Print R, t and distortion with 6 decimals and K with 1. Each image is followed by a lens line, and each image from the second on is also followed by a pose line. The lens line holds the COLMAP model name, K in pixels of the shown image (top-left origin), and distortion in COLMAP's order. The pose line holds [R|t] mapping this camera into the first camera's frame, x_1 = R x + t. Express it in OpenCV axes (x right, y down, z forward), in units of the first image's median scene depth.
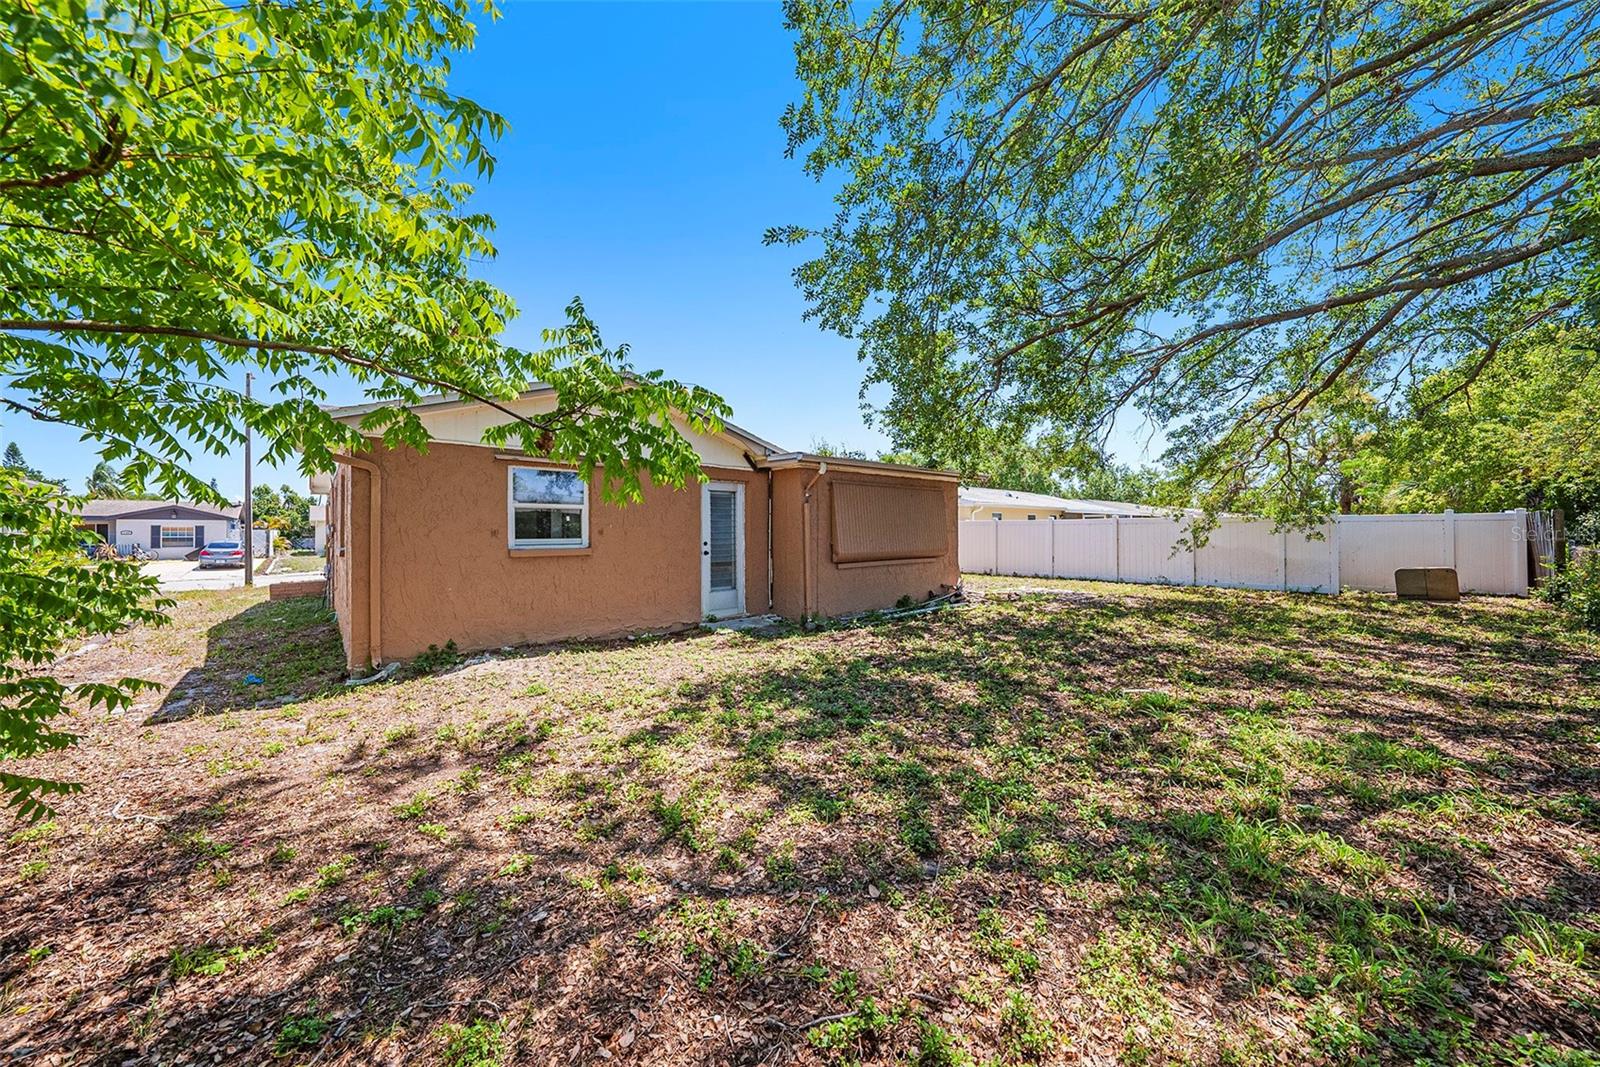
lens RADIAL K [[558.8, 0, 813.6], [0, 558.8, 529.6], [0, 0, 1]] dist [-0.015111, 0.004554]
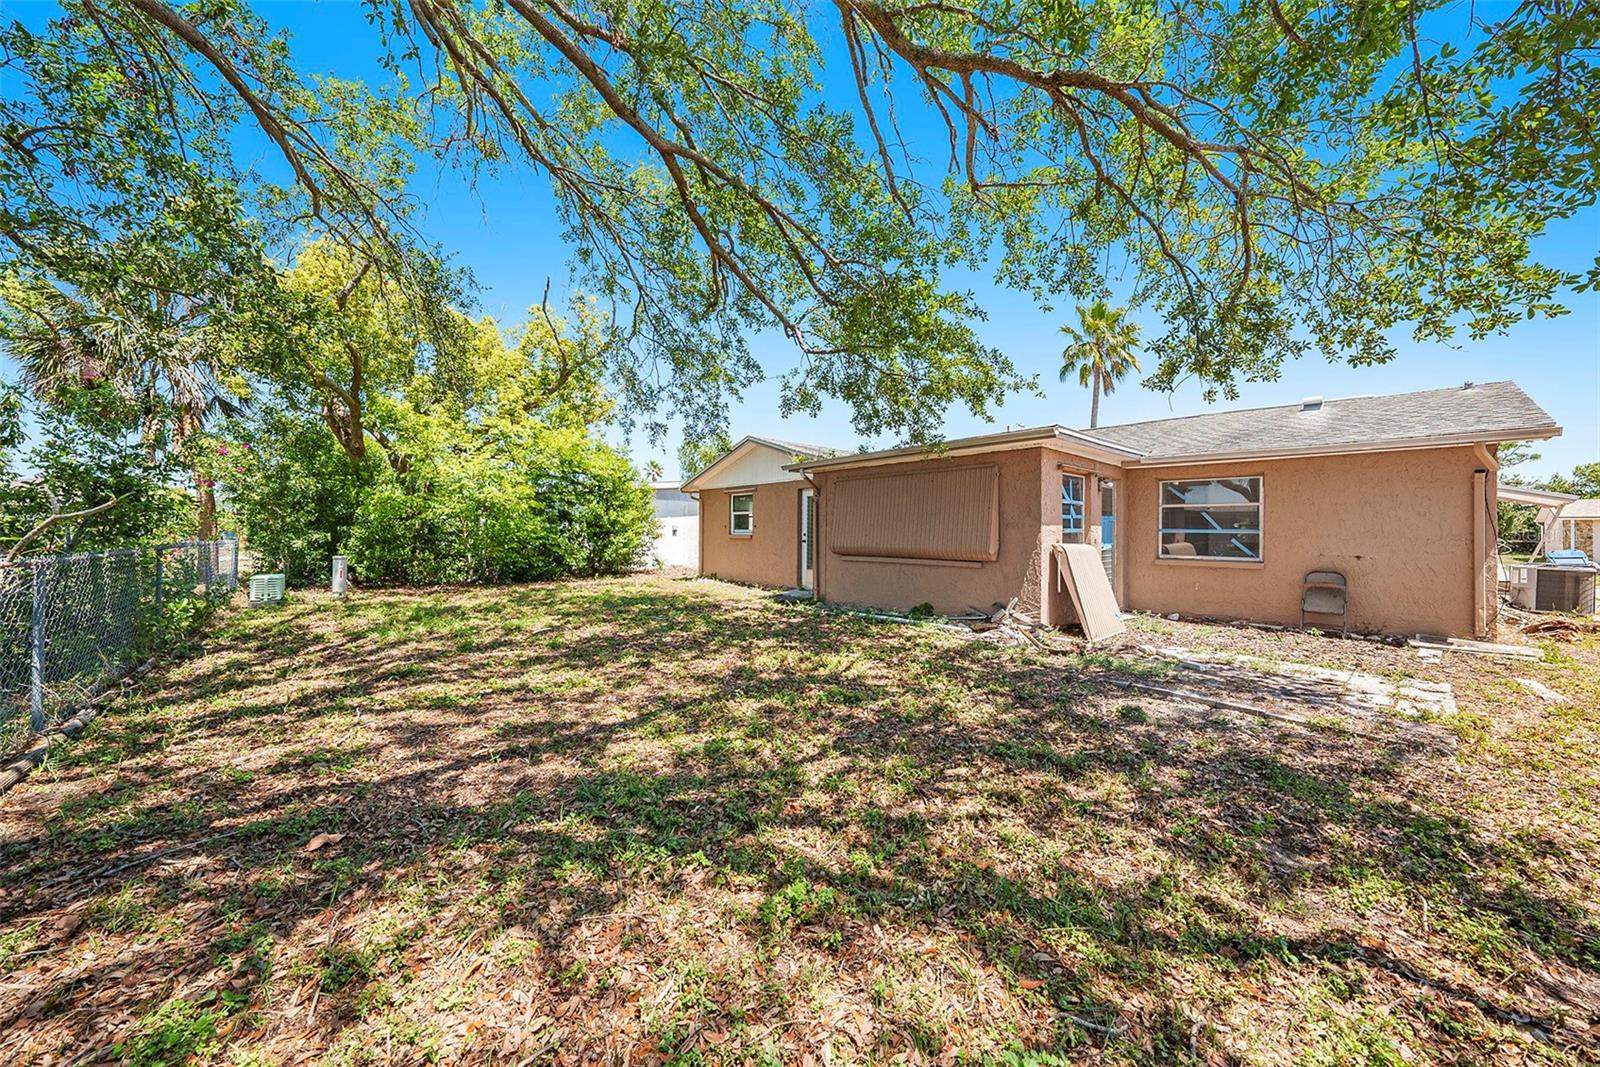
lens RADIAL K [[569.3, 0, 800.0], [0, 569.3, 533.5], [0, 0, 1]] dist [-0.017525, 0.004897]
pose [[-0.043075, 0.008558, -0.999035, 1.230188], [-0.004161, 0.999953, 0.008746, 0.009601], [0.999063, 0.004533, -0.043037, 1.032859]]
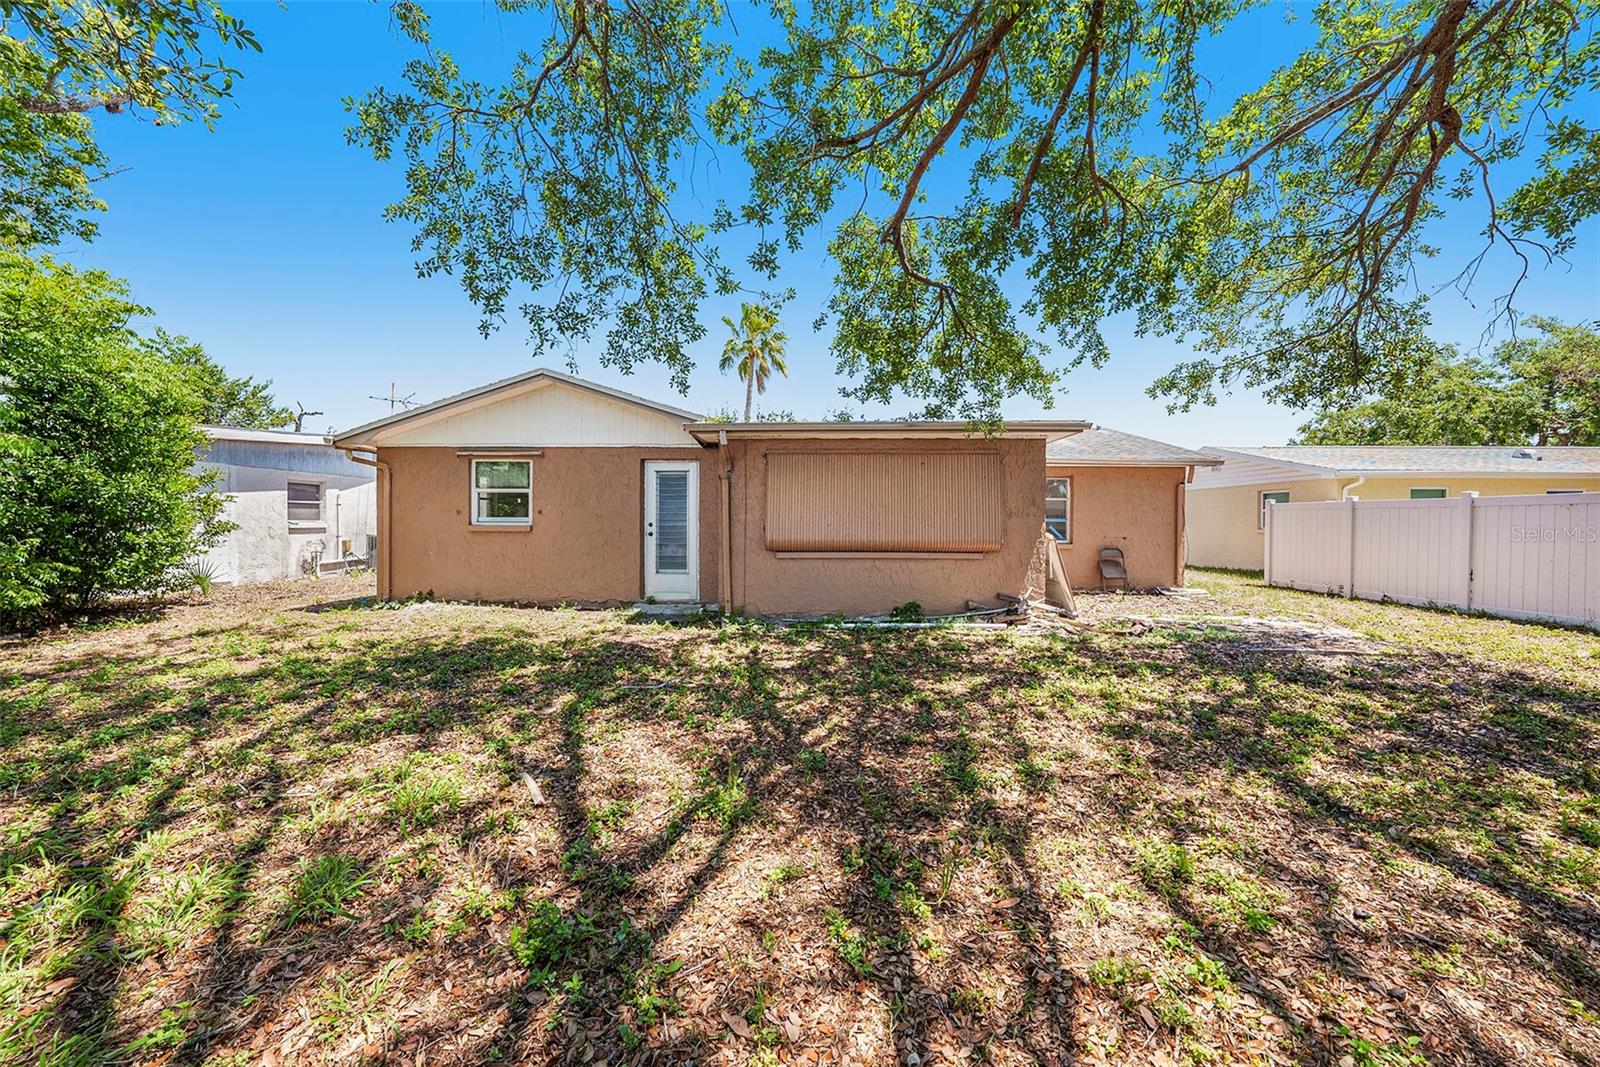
lens RADIAL K [[566.8, 0, 794.9], [0, 566.8, 520.3], [0, 0, 1]] dist [-0.025585, 0.006717]
pose [[0.712957, 0.006161, -0.701181, 0.688814], [-0.006921, 0.999975, 0.001749, 0.013535], [0.701174, 0.003606, 0.712981, 0.450534]]
